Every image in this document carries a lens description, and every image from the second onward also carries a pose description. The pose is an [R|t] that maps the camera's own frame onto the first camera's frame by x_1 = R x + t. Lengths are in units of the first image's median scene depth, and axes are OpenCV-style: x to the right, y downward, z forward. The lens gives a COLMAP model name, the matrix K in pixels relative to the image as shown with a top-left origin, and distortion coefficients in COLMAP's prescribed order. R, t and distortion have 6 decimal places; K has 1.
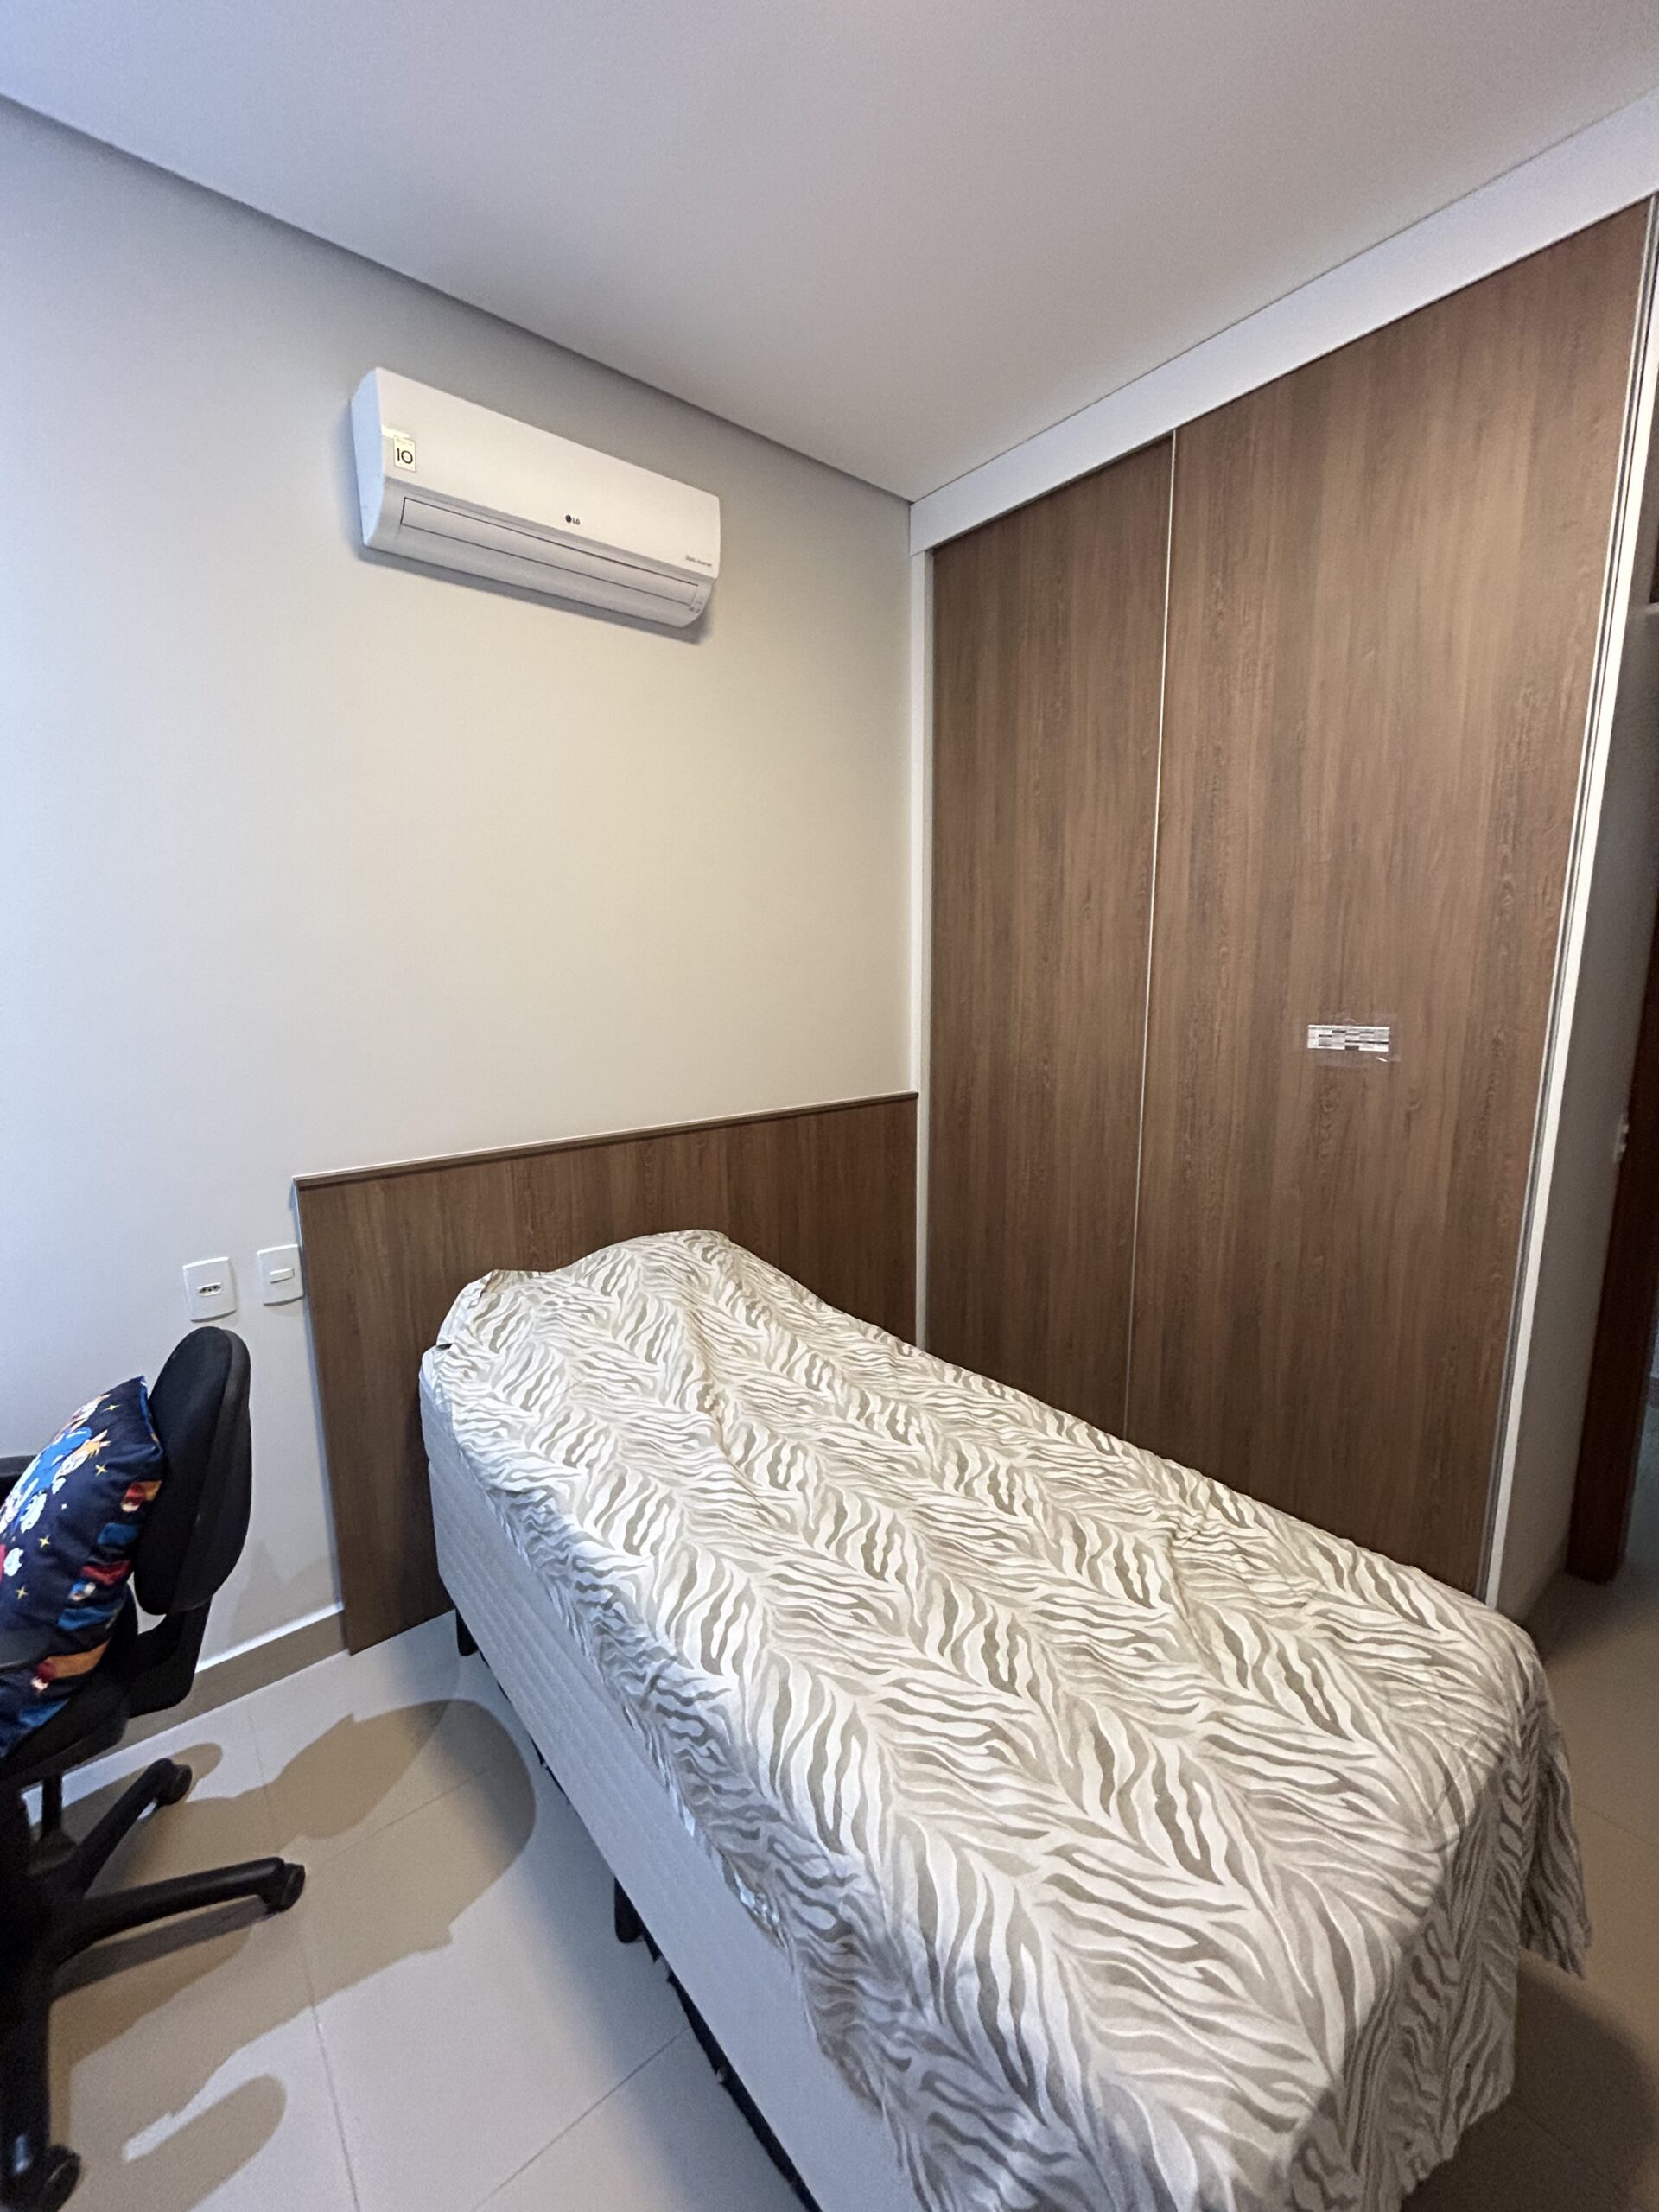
lens RADIAL K [[894.5, 0, 829.8], [0, 894.5, 1109.7], [0, 0, 1]] dist [-0.010862, 0.006668]
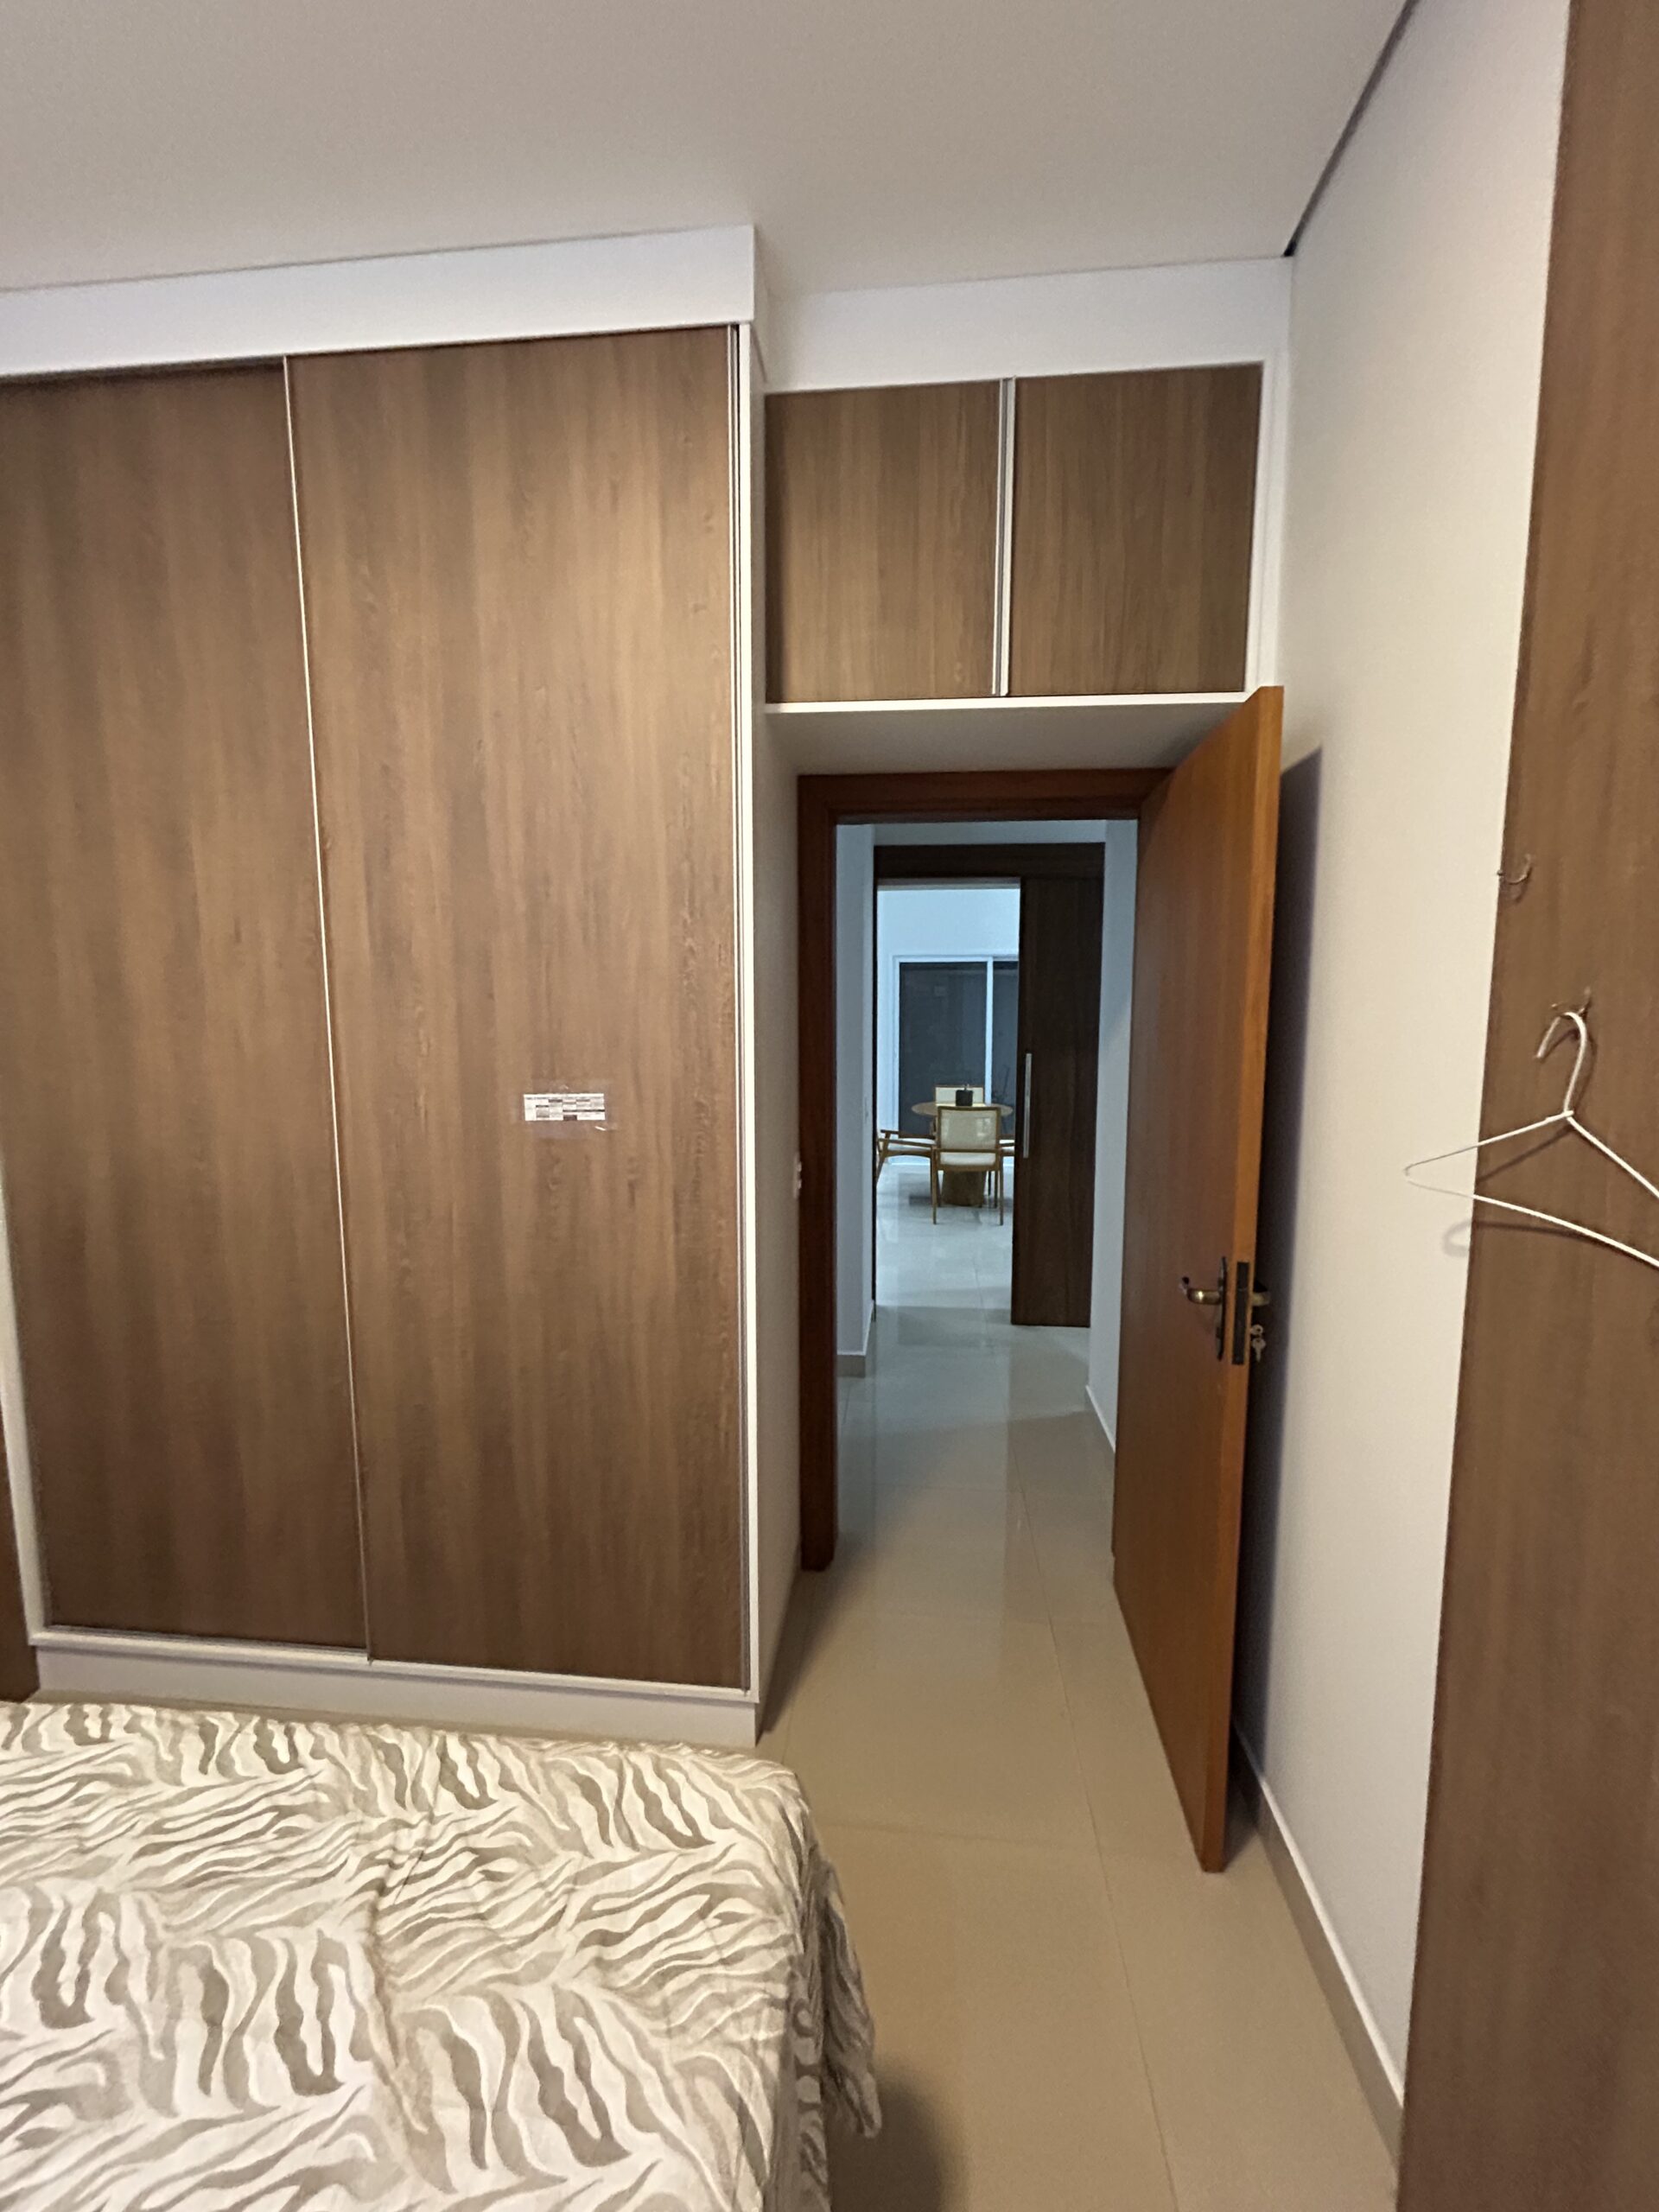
lens RADIAL K [[894.5, 0, 829.8], [0, 894.5, 1109.7], [0, 0, 1]] dist [-0.010862, 0.006668]
pose [[0.709547, -0.074565, 0.700702, 0.137669], [0.110045, 0.993910, -0.005667, -0.044655], [-0.696012, 0.081130, 0.713432, 0.165984]]
